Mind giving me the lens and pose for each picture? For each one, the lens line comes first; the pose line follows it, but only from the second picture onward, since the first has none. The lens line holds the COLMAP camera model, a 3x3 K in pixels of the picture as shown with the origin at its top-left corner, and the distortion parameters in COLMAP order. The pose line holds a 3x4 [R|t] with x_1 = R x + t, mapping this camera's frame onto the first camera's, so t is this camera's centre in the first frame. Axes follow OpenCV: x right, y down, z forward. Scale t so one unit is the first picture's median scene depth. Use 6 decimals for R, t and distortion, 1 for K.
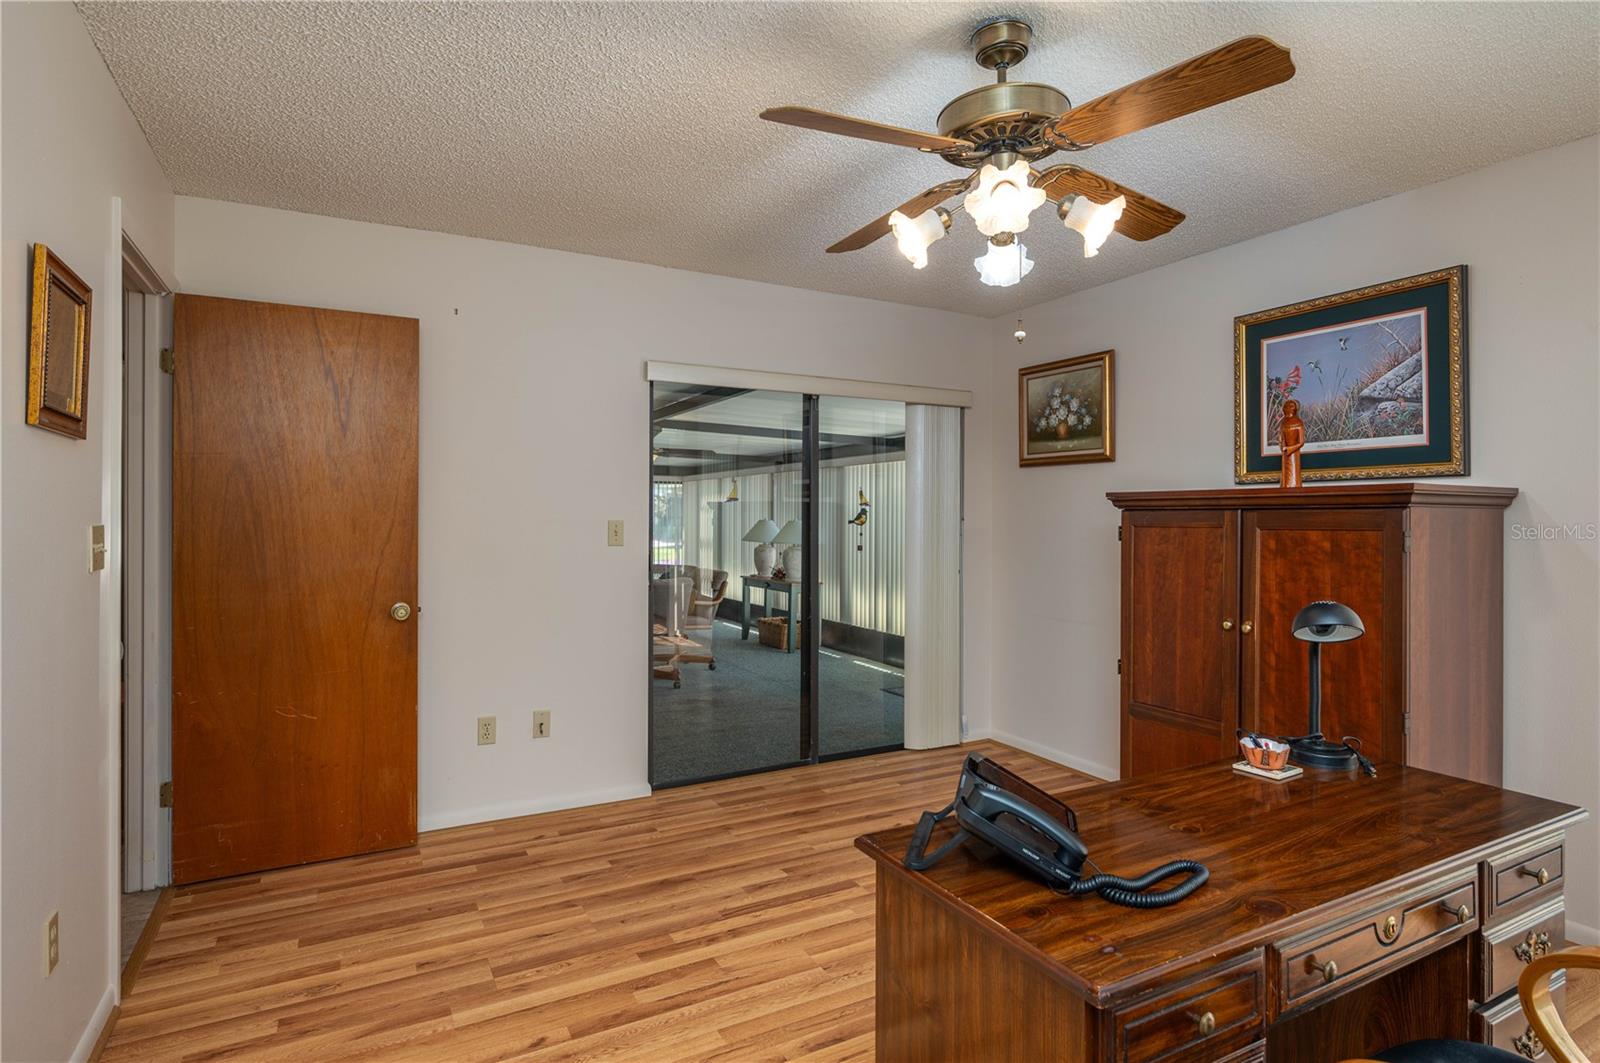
lens RADIAL K [[837.9, 0, 800.0], [0, 837.9, 531.5], [0, 0, 1]] dist [-0.000674, 0.000028]
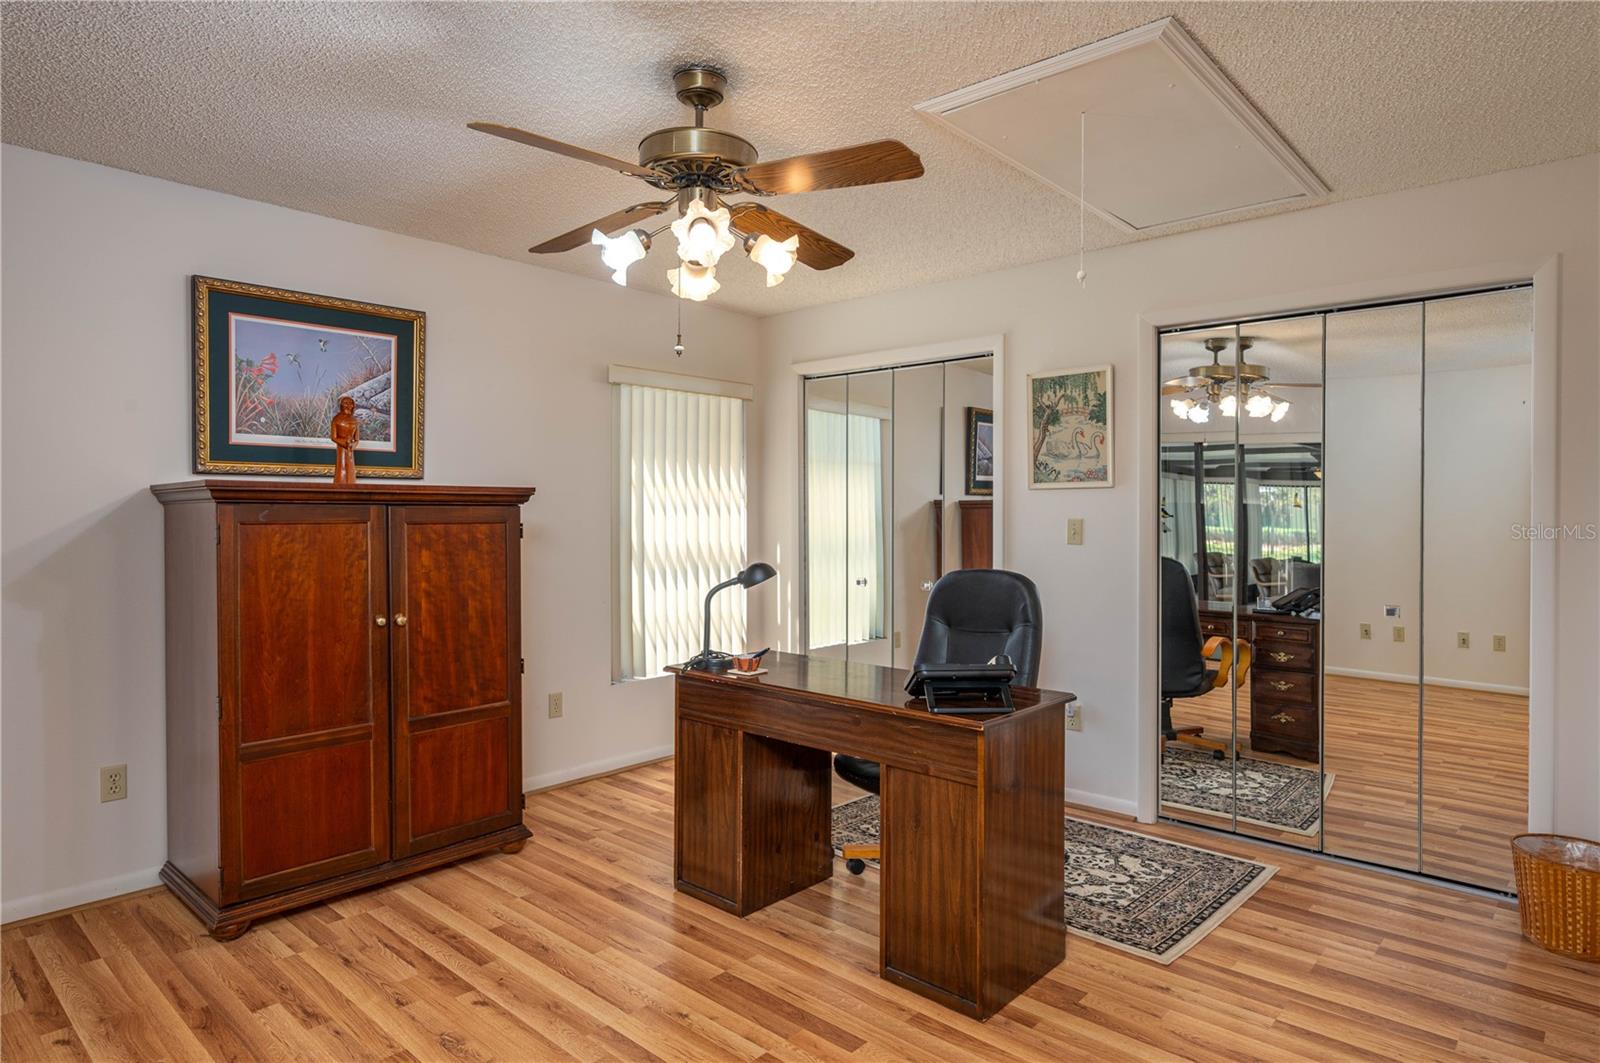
lens RADIAL K [[908.5, 0, 800.0], [0, 908.5, 531.5], [0, 0, 1]] dist [0.000345, -0.000117]
pose [[-0.328226, -0.021848, 0.944347, -0.664578], [0.013535, 0.999521, 0.027828, -0.017691], [-0.944502, 0.021916, -0.327773, 0.880478]]
